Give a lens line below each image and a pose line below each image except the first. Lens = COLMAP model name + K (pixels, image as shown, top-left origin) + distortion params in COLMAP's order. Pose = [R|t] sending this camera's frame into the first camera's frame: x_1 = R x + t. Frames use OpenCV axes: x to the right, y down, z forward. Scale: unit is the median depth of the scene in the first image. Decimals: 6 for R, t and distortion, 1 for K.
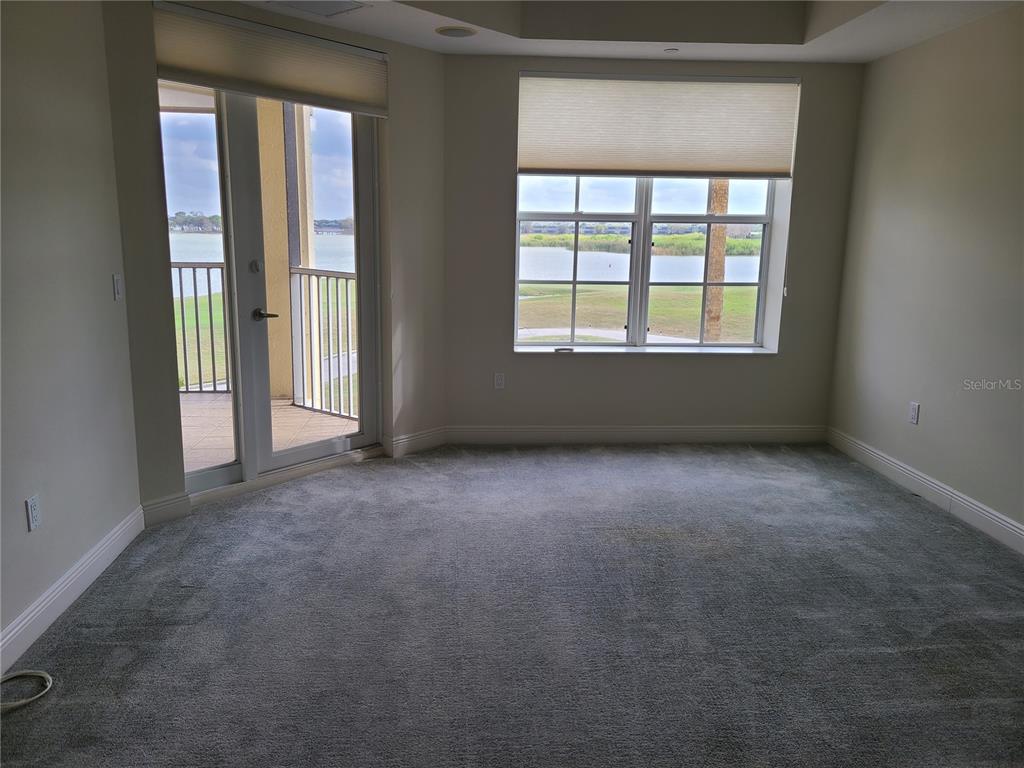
lens RADIAL K [[773.3, 0, 512.0], [0, 773.3, 384.0], [0, 0, 1]] dist [0.076584, -0.074852]
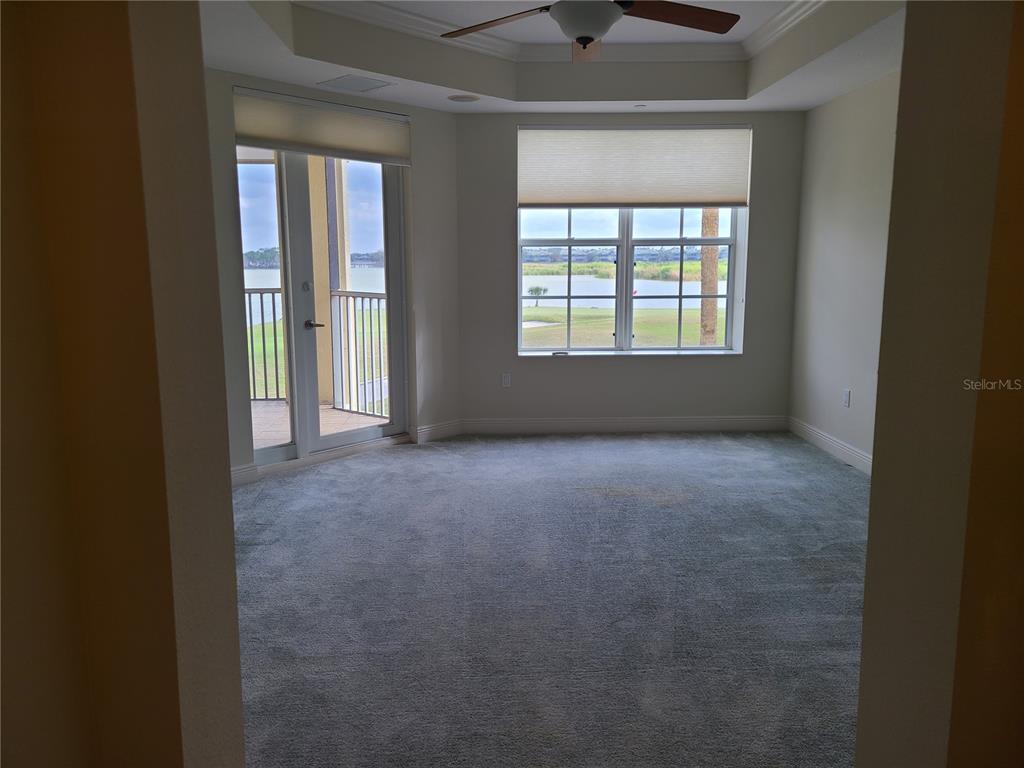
lens RADIAL K [[773.3, 0, 512.0], [0, 773.3, 384.0], [0, 0, 1]] dist [0.076584, -0.074852]
pose [[0.999120, -0.014394, -0.039407, 0.046390], [0.012931, 0.999227, -0.037128, 0.053933], [0.039911, 0.036586, 0.998533, -0.221139]]
